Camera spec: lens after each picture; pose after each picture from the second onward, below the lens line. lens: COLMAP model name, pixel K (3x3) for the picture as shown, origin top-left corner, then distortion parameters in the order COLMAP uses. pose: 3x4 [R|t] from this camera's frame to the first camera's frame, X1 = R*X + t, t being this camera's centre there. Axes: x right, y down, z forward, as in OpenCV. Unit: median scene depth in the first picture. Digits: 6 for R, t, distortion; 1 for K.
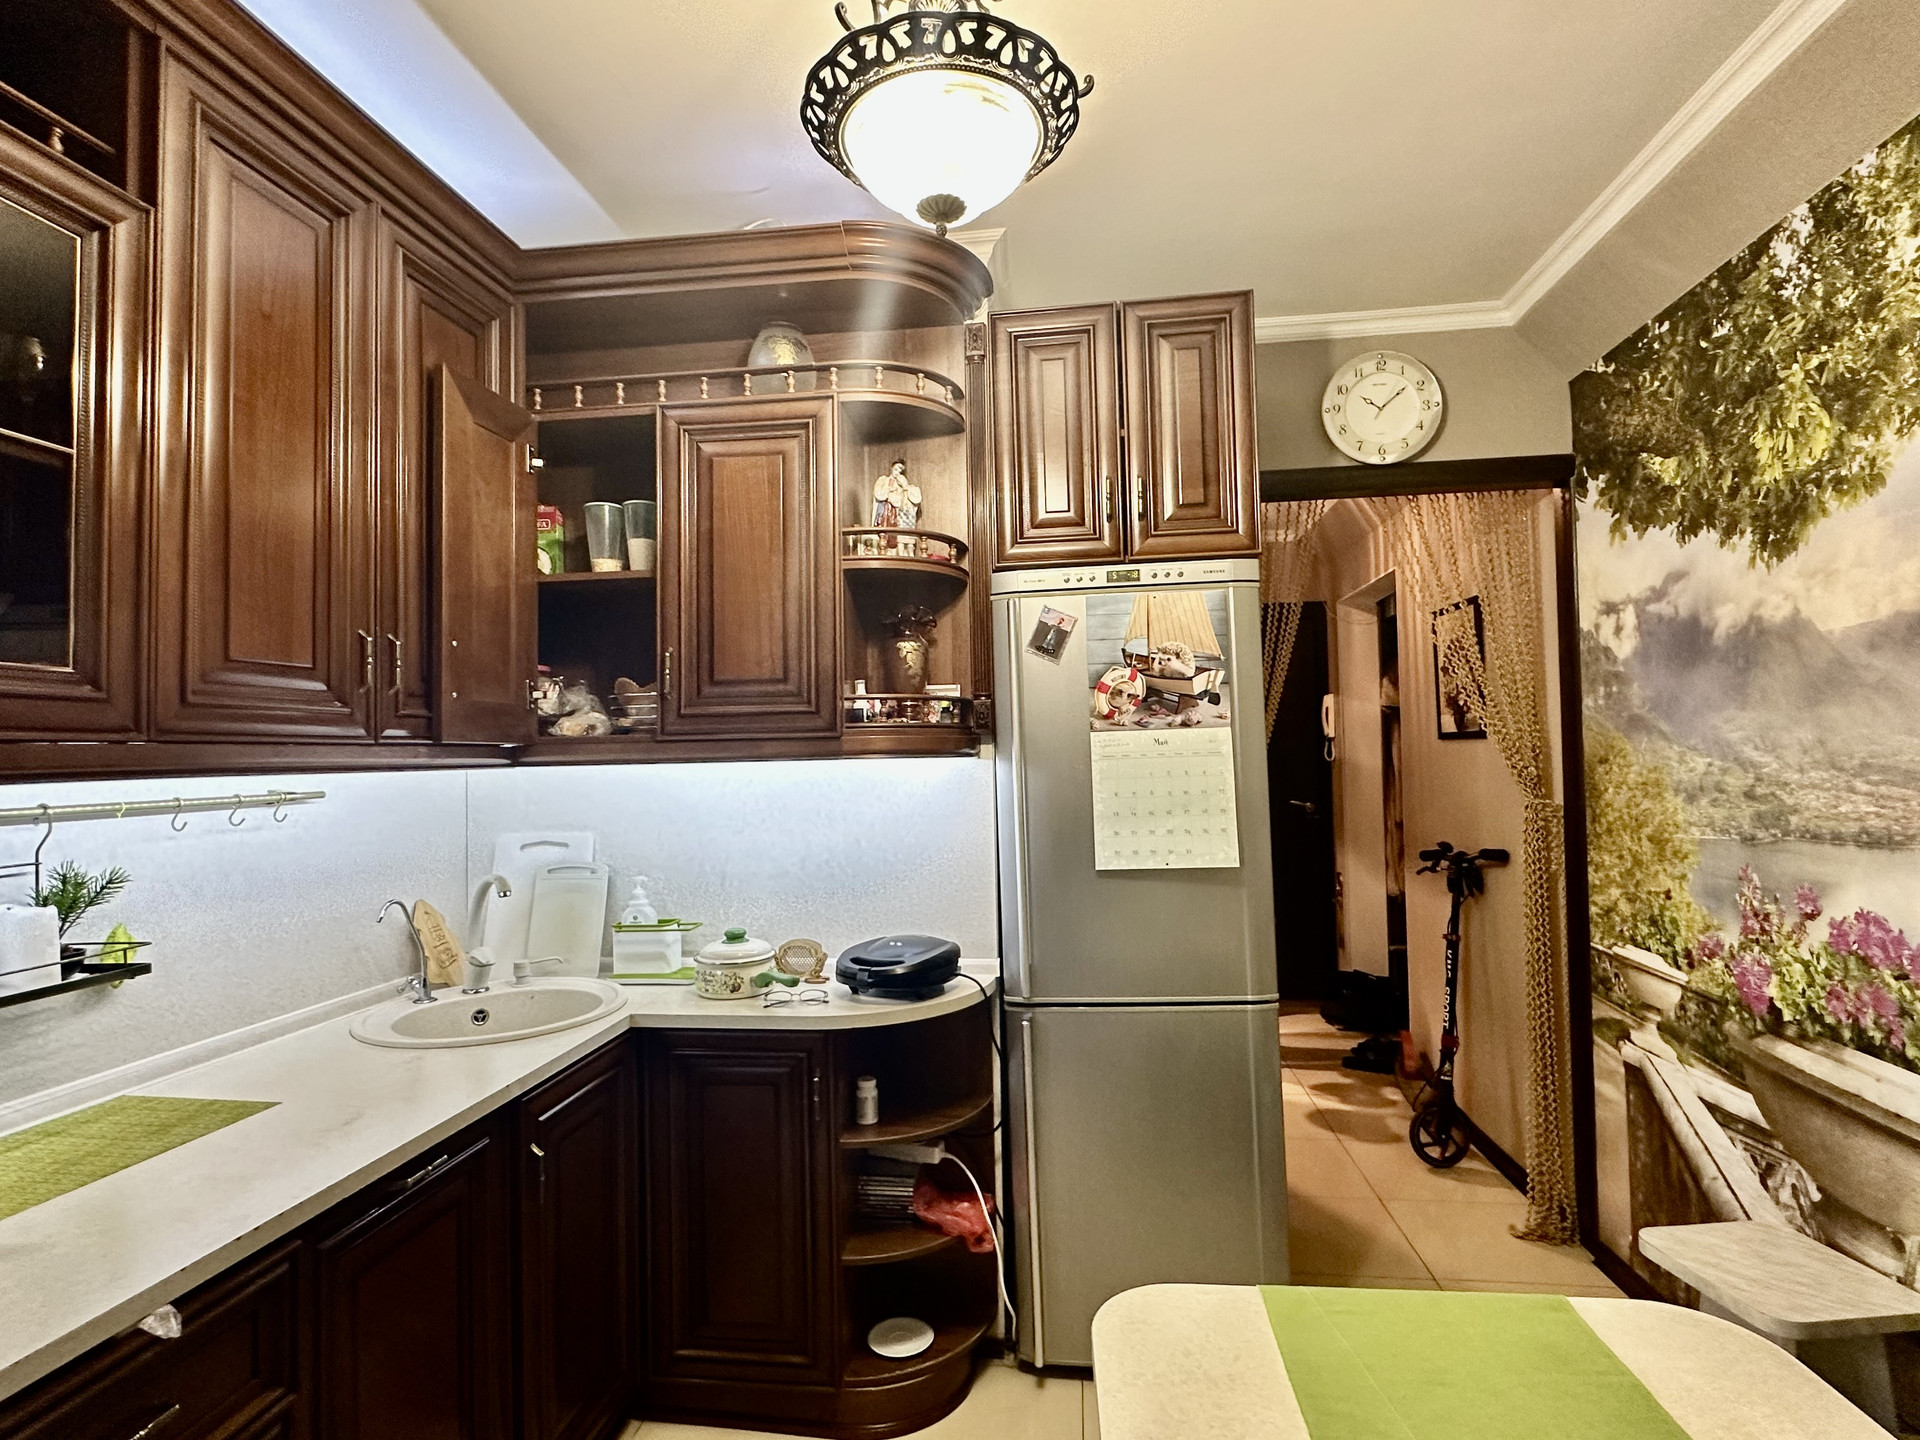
lens RADIAL K [[966.0, 0, 960.0], [0, 966.0, 720.0], [0, 0, 1]] dist [0.002628, 0.000273]
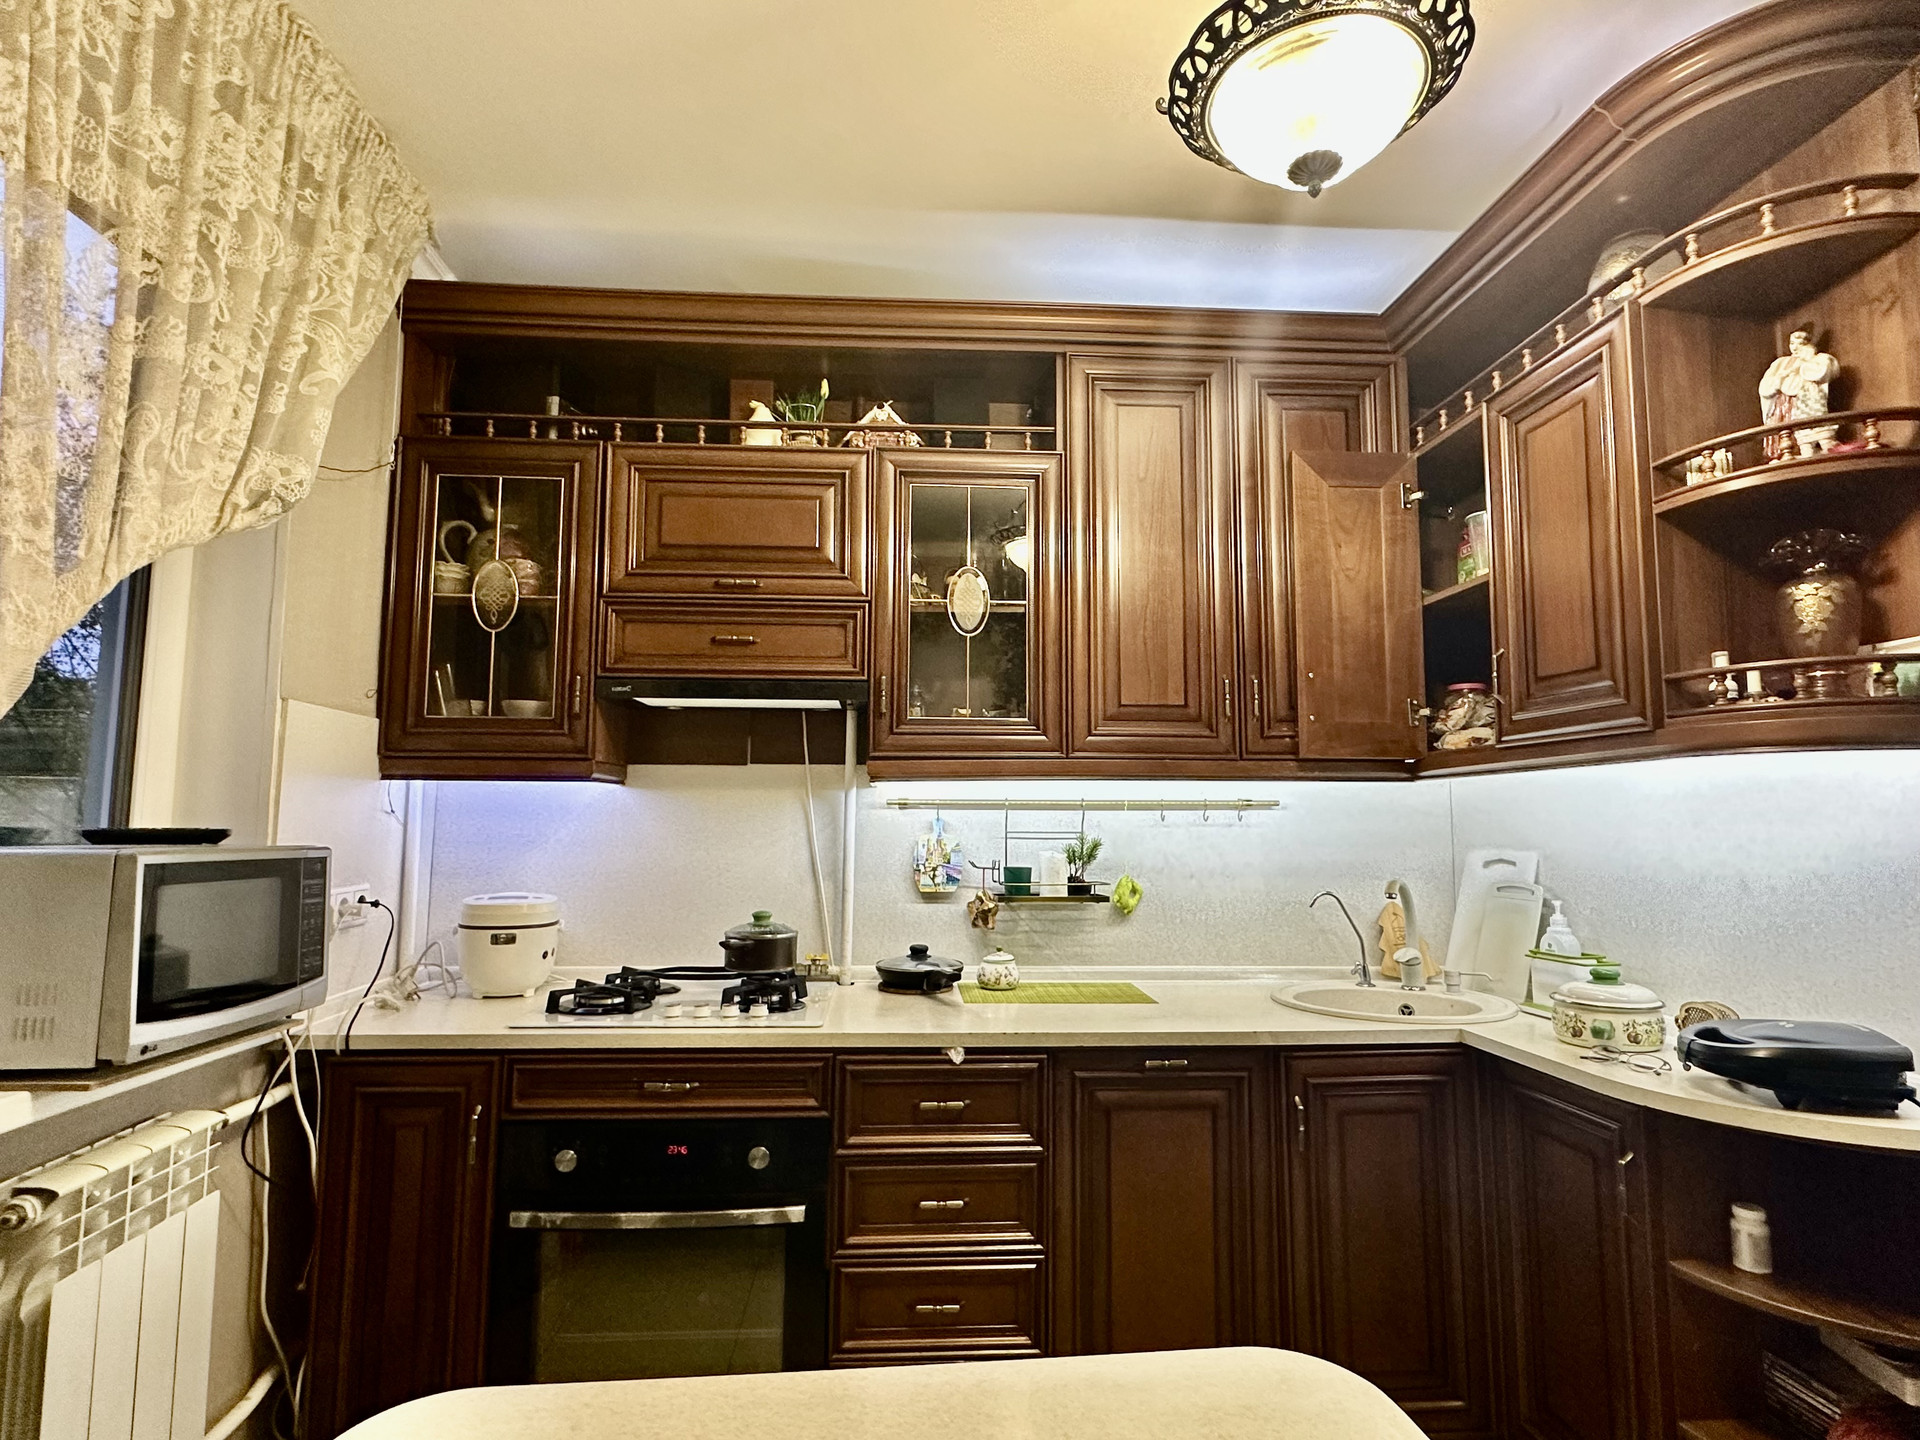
lens RADIAL K [[980.2, 0, 953.0], [0, 980.2, 732.7], [0, 0, 1]] dist [0.002525, 0.001147]
pose [[0.201252, -0.073612, -0.976770, 0.522365], [0.028422, 0.997191, -0.069295, 0.057899], [0.979127, -0.013815, 0.202779, 0.287474]]
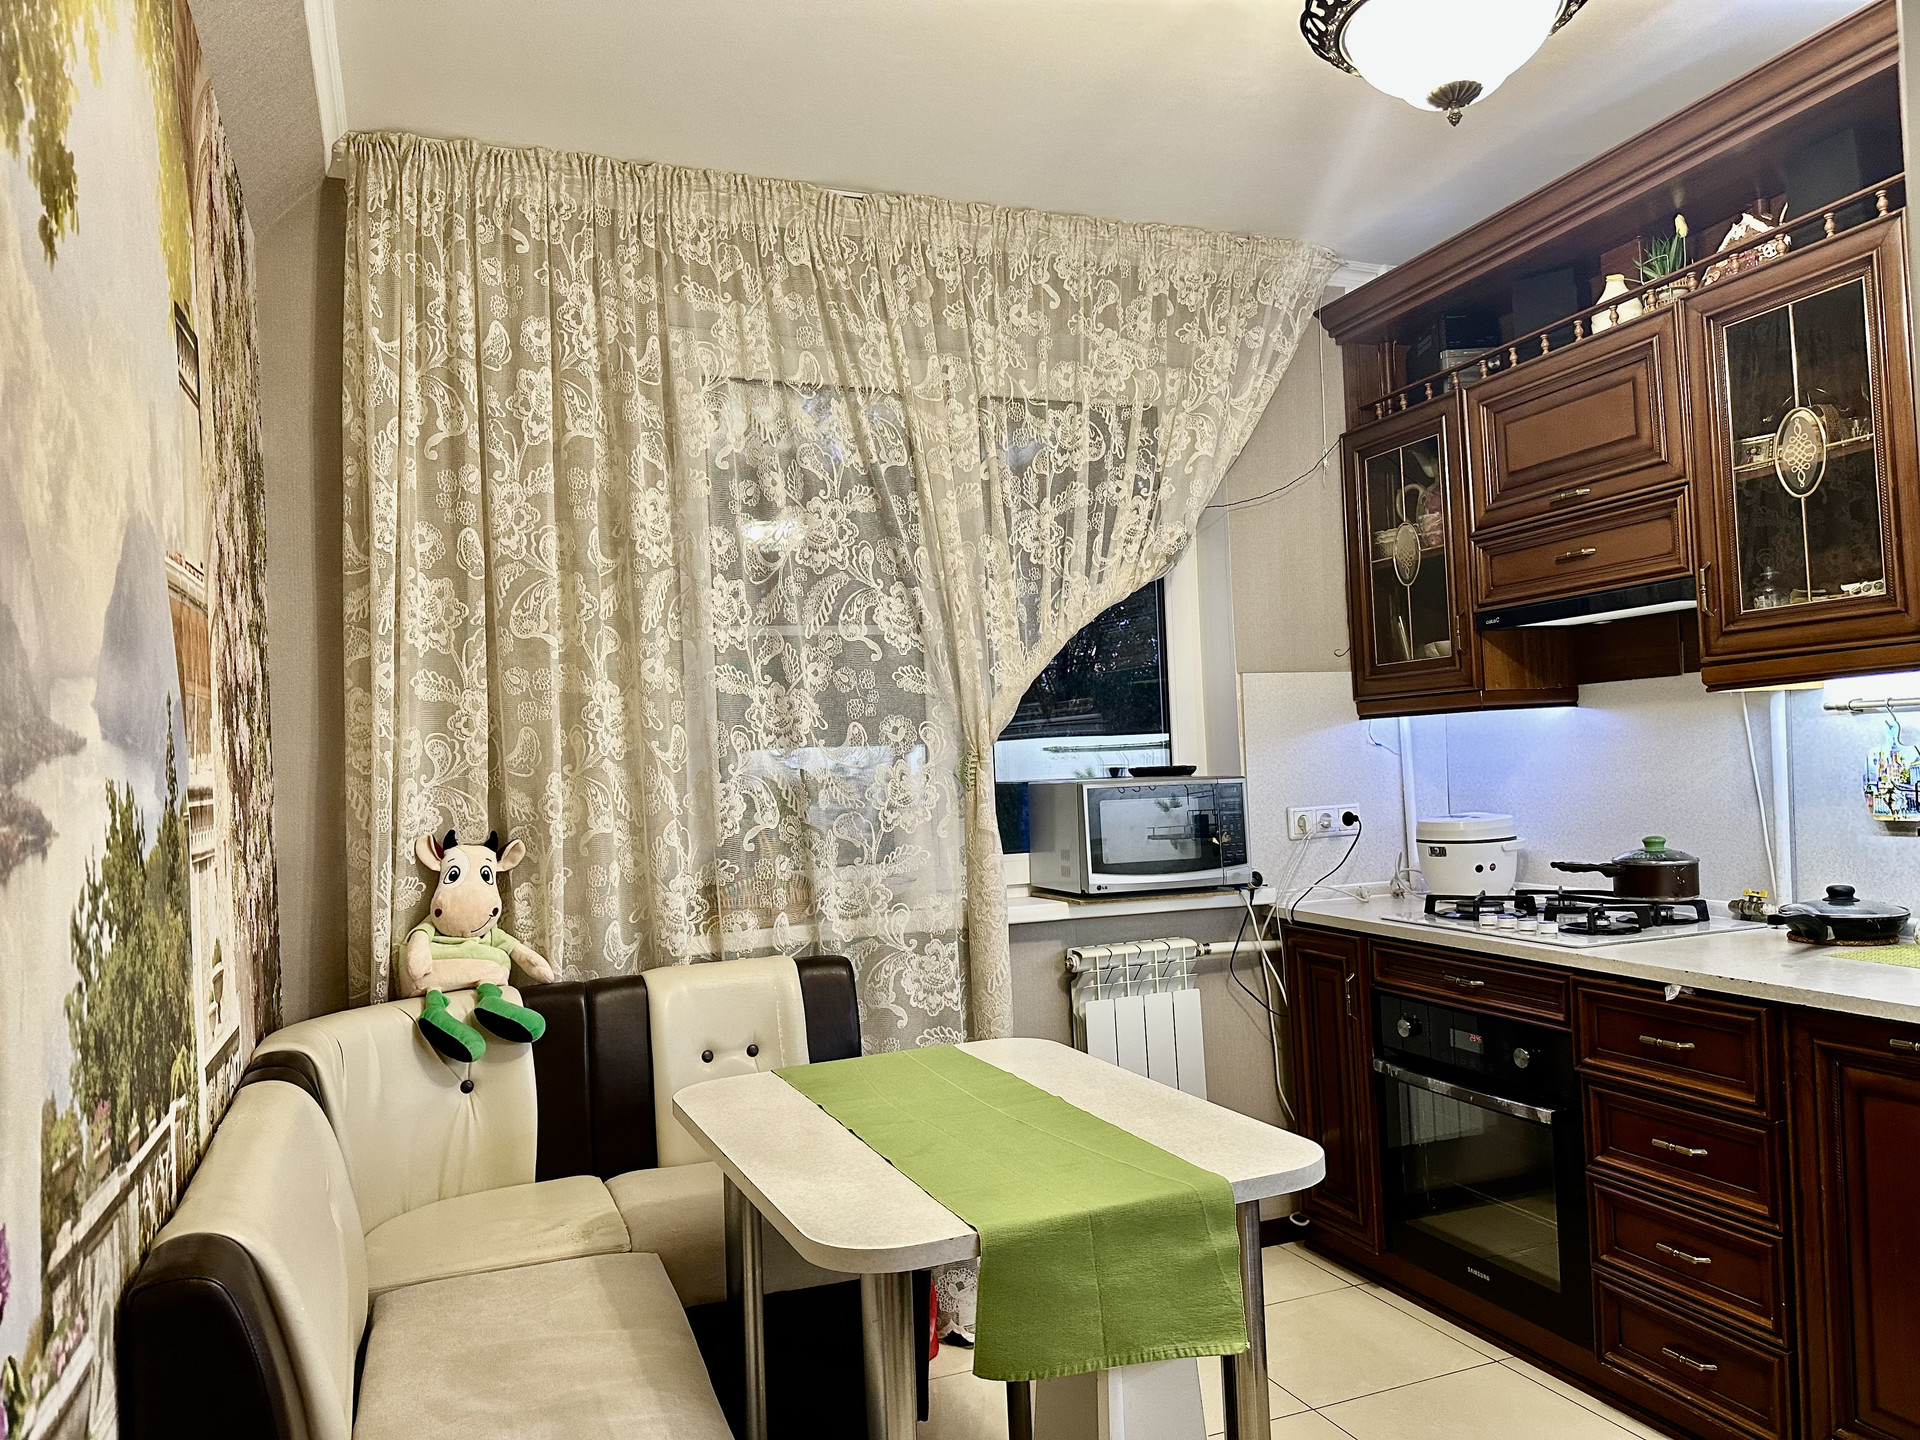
lens RADIAL K [[1355.6, 0, 962.5], [0, 1355.6, 714.9], [0, 0, 1]] dist [0.019787, -0.022824]
pose [[-0.875616, 0.035224, -0.481722, 0.694303], [0.074580, 0.995236, -0.062790, 0.085228], [0.477215, -0.090907, -0.874072, 1.219916]]
